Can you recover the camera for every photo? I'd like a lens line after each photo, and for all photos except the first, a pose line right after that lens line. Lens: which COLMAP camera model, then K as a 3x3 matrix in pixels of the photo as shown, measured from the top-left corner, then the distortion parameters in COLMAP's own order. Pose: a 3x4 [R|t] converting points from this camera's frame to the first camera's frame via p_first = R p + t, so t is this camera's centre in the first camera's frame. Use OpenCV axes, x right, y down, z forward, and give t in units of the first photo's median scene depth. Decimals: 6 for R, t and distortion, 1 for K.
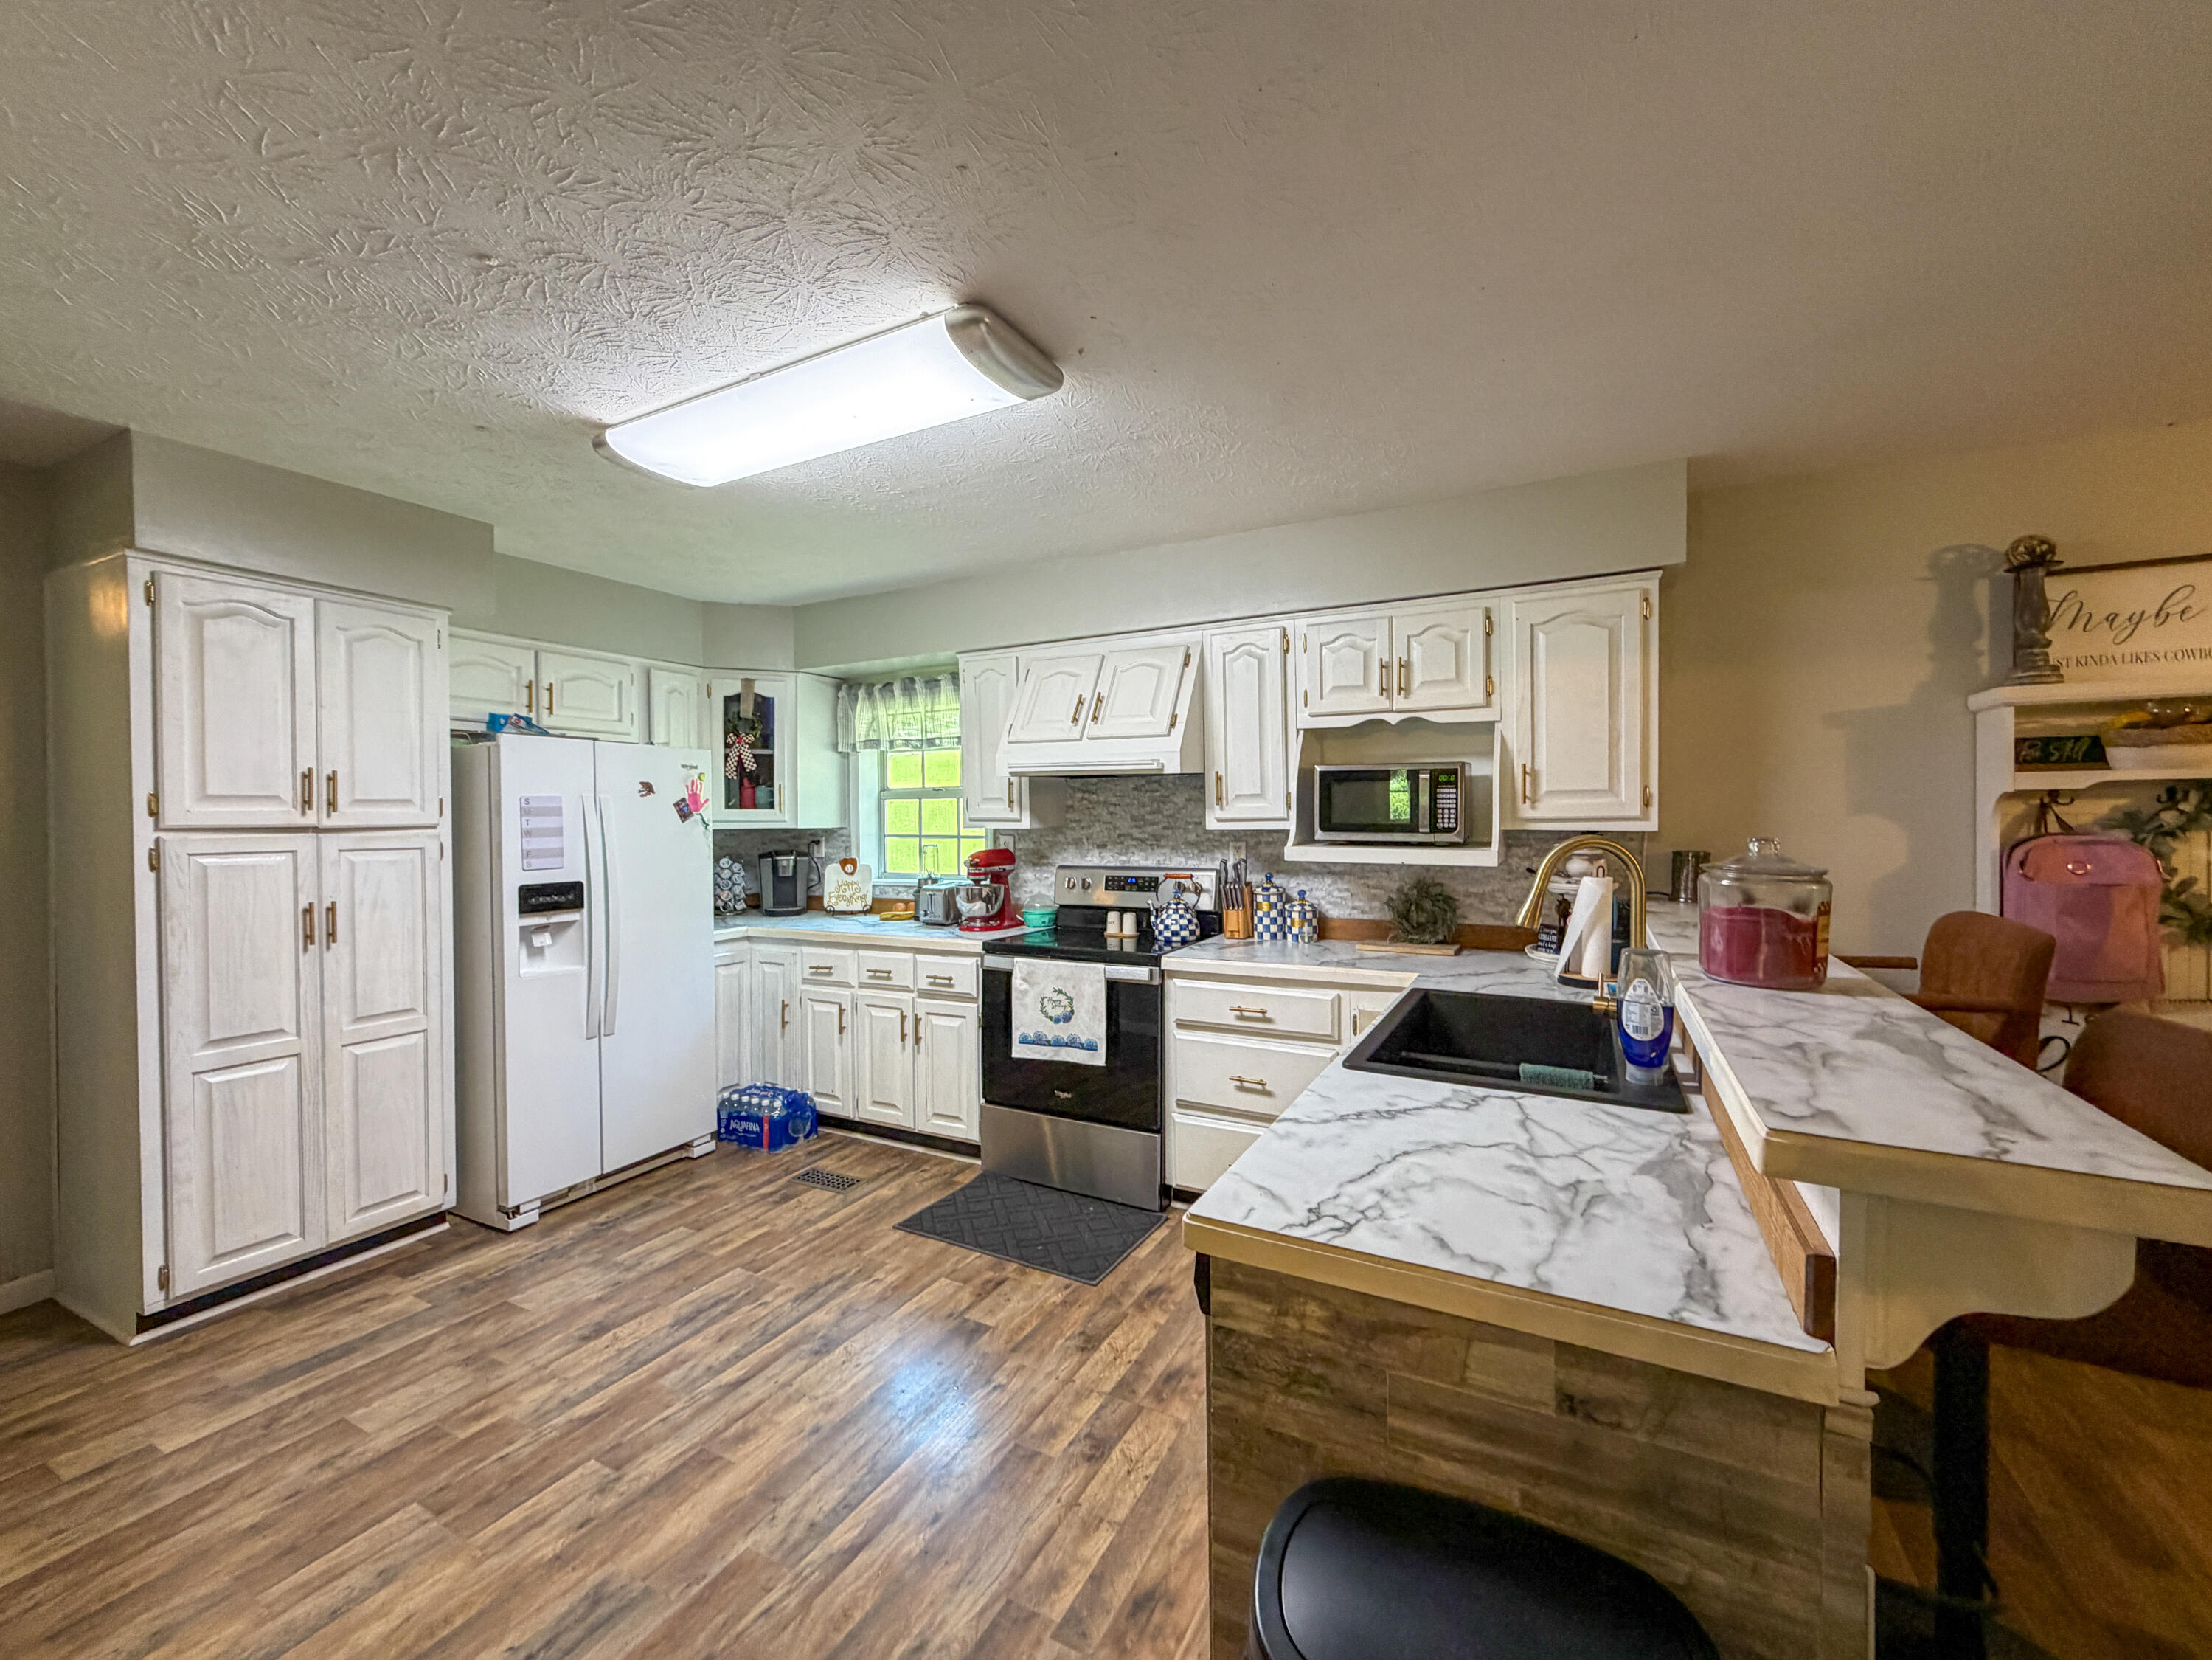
lens RADIAL K [[883.2, 0, 1102.3], [0, 883.2, 828.6], [0, 0, 1]] dist [-0.001327, -0.000499]
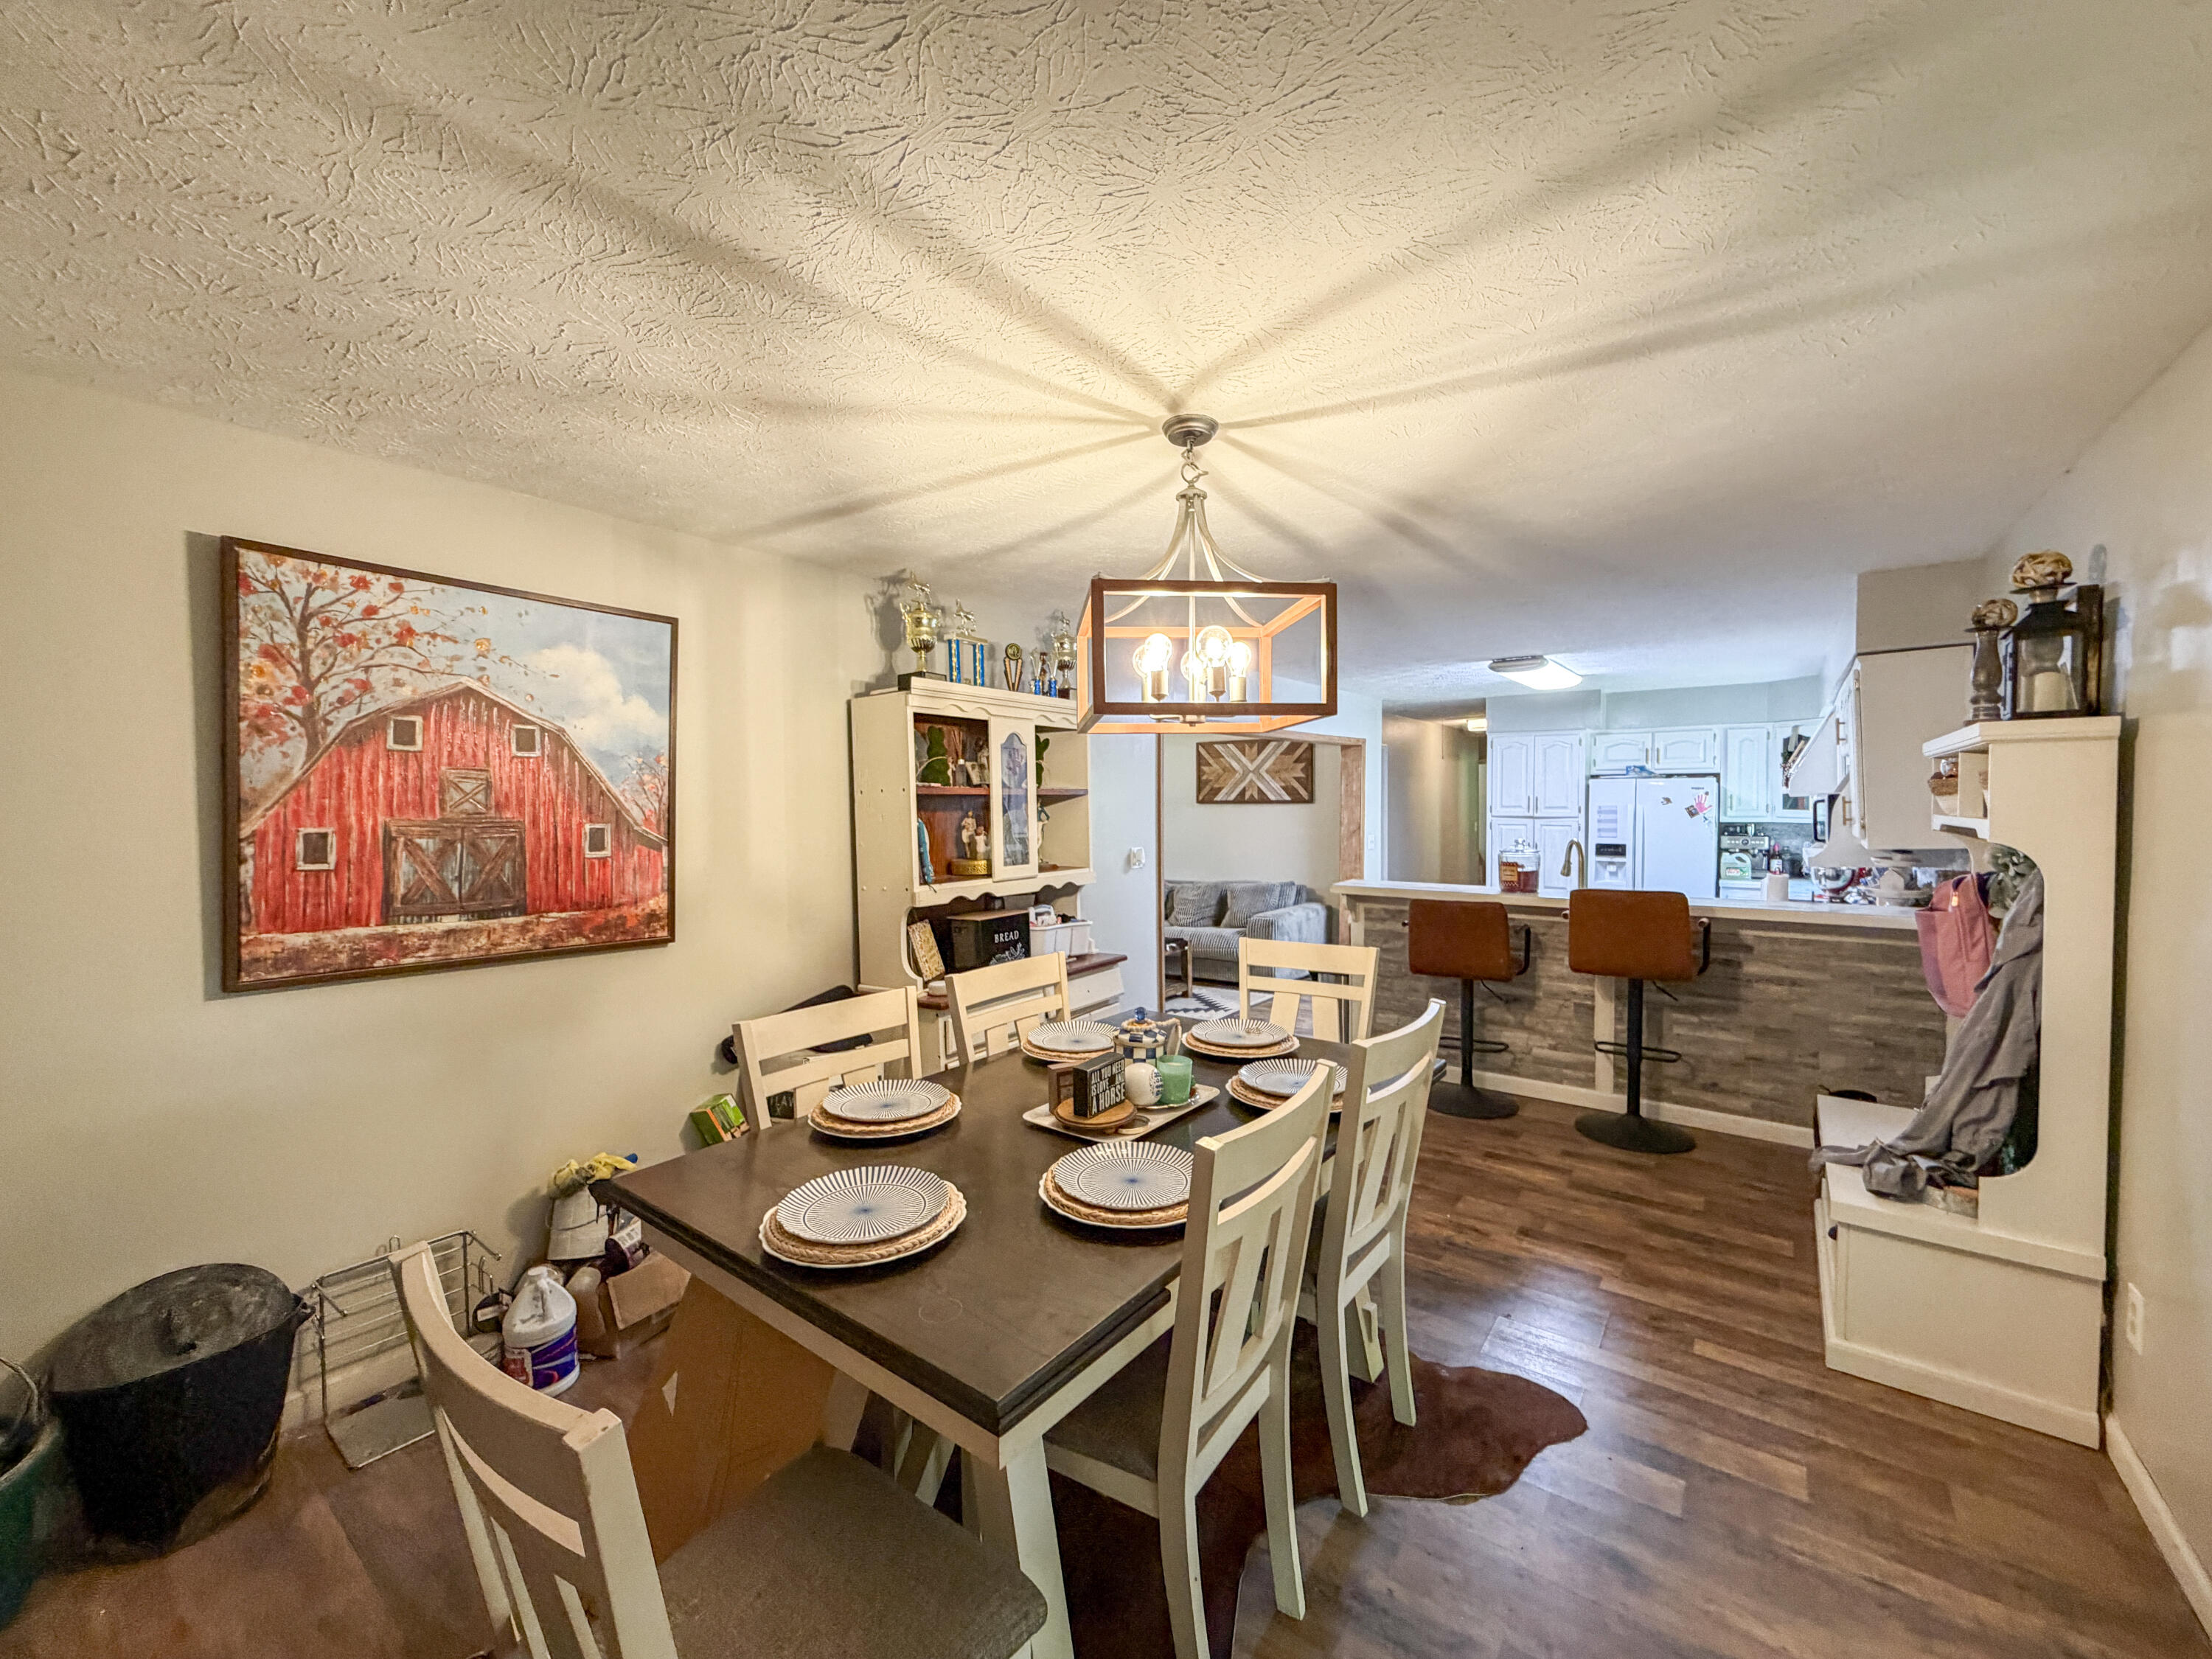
lens RADIAL K [[883.1, 0, 1099.4], [0, 883.1, 823.9], [0, 0, 1]] dist [-0.001327, -0.000499]
pose [[-0.160937, 0.039818, -0.986161, 1.800536], [-0.006181, 0.999126, 0.041350, -0.073393], [0.986945, 0.012750, -0.160551, 0.067652]]
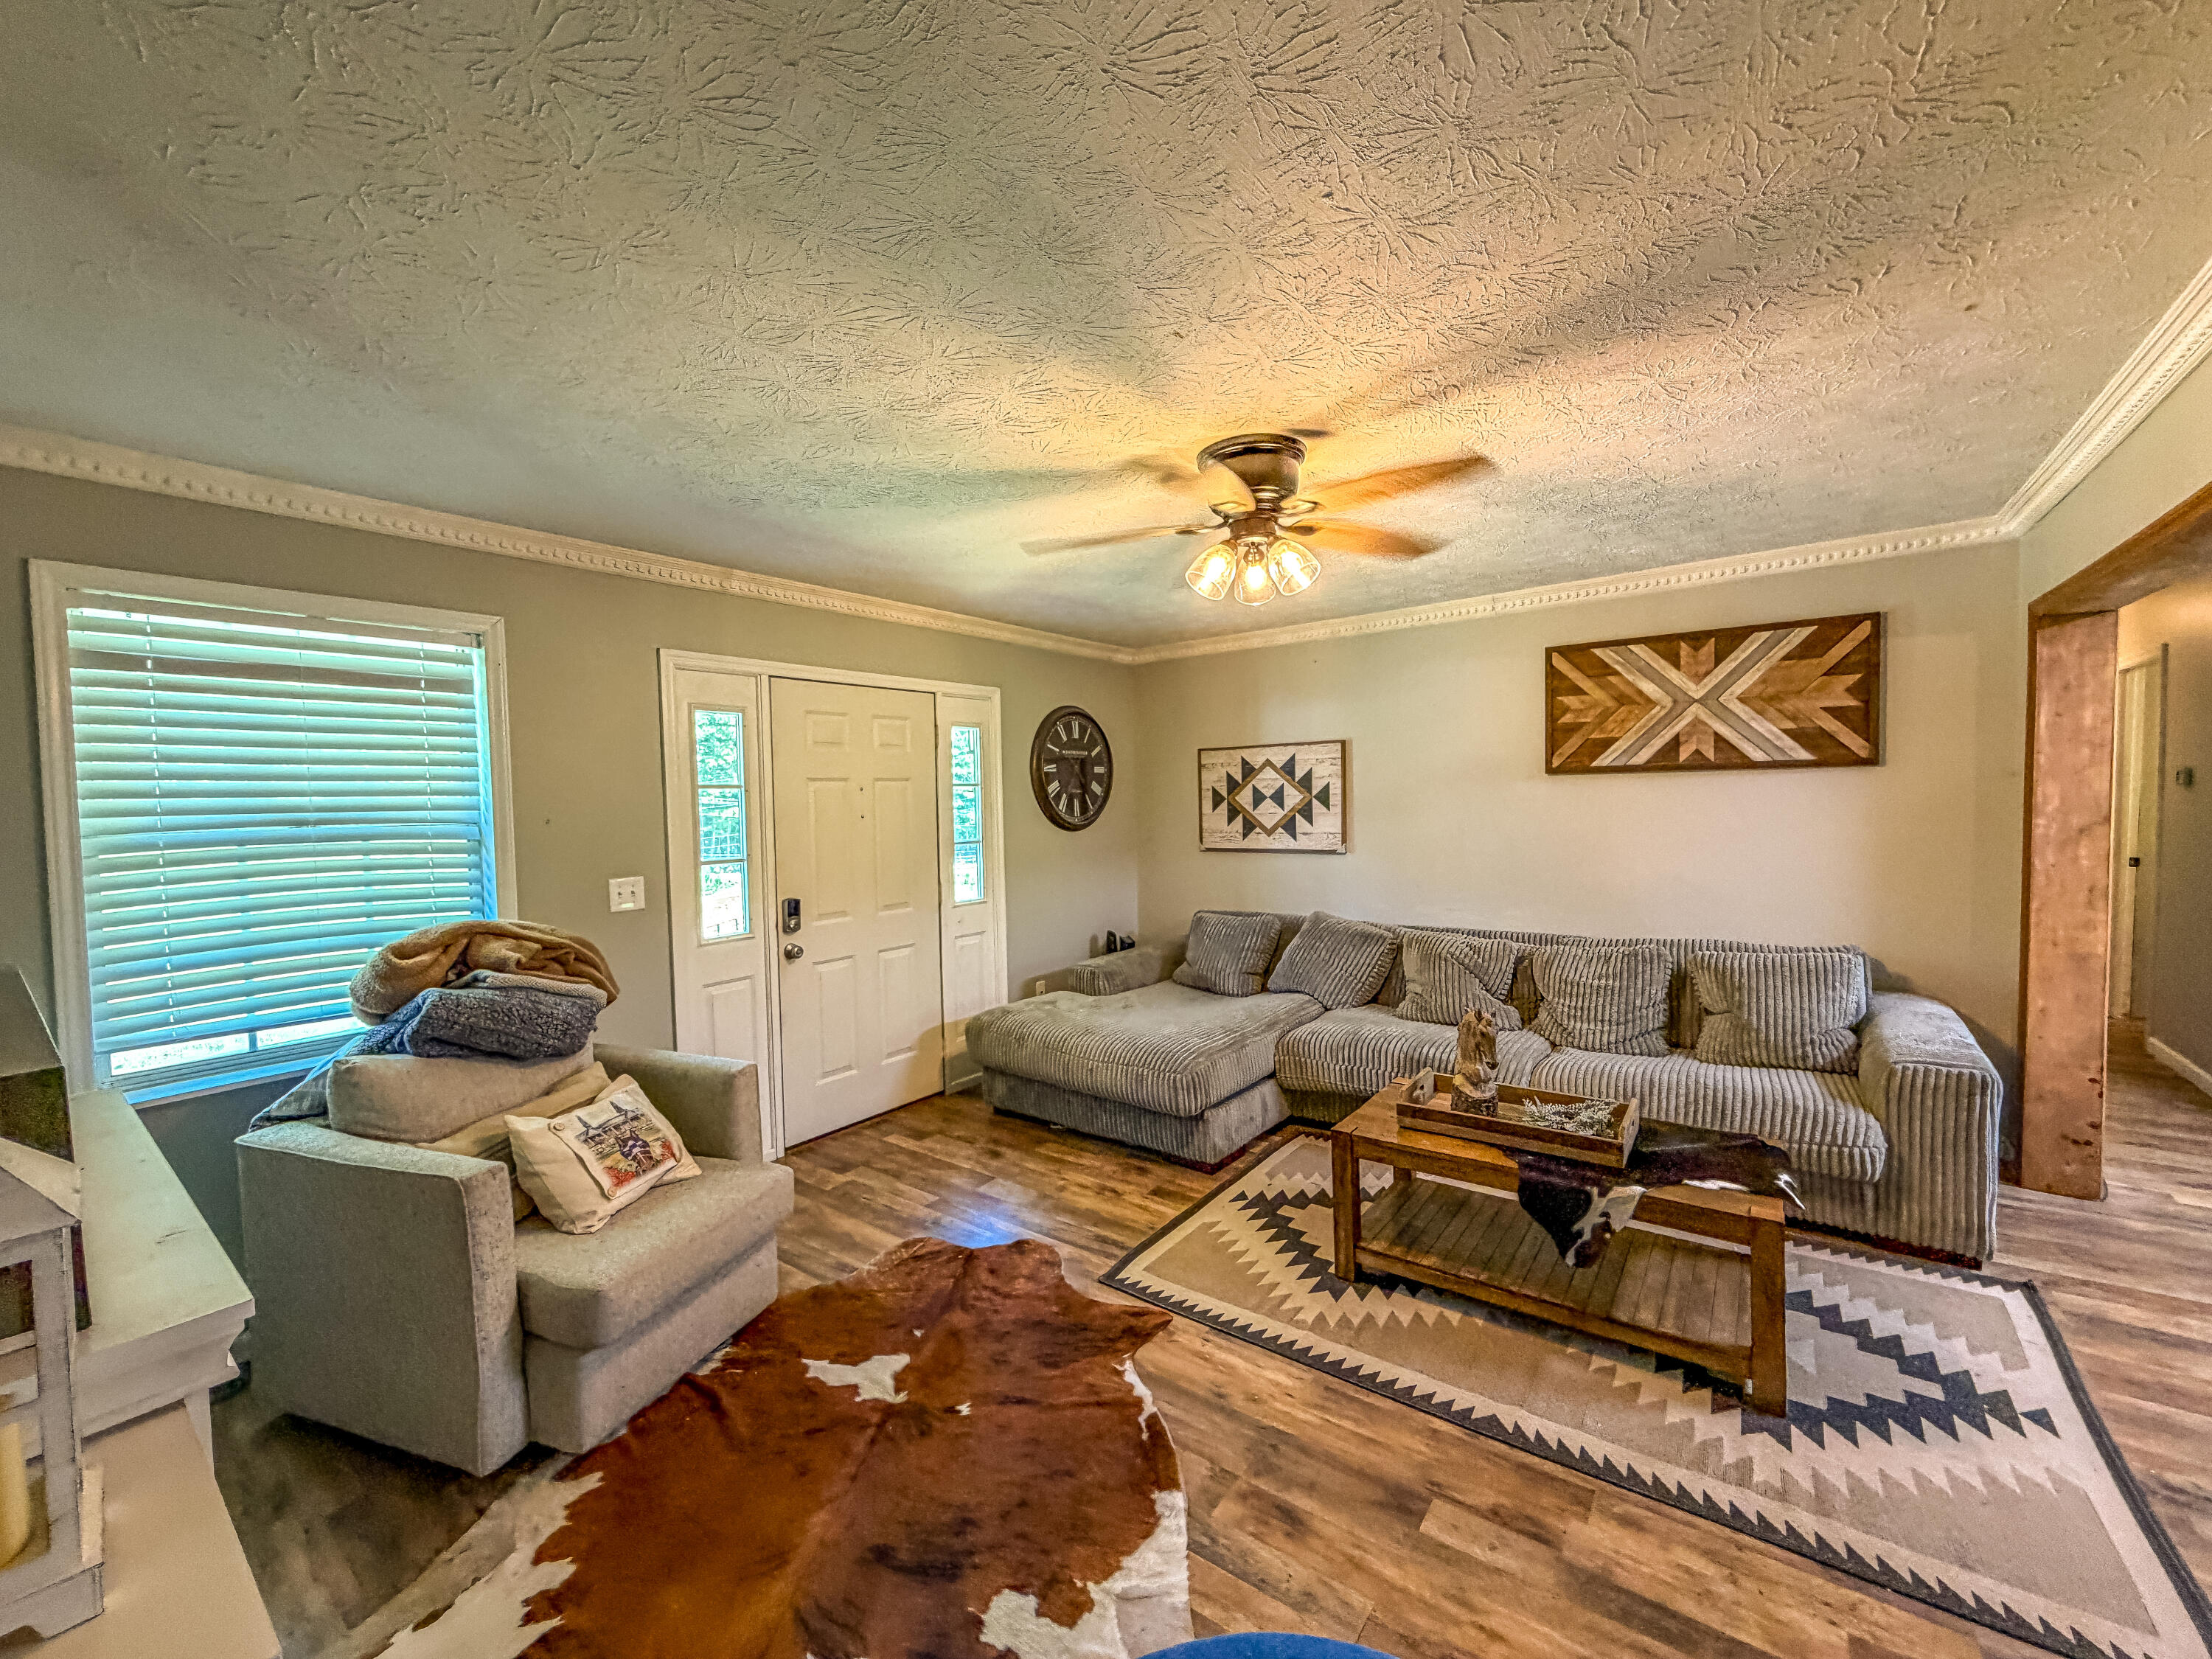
lens RADIAL K [[883.1, 0, 1100.1], [0, 883.1, 826.5], [0, 0, 1]] dist [-0.001327, -0.000499]
pose [[-0.161717, 0.045765, -0.985776, 0.430320], [0.002538, 0.998940, 0.045960, -0.006508], [0.986834, 0.004931, -0.161661, -0.540907]]
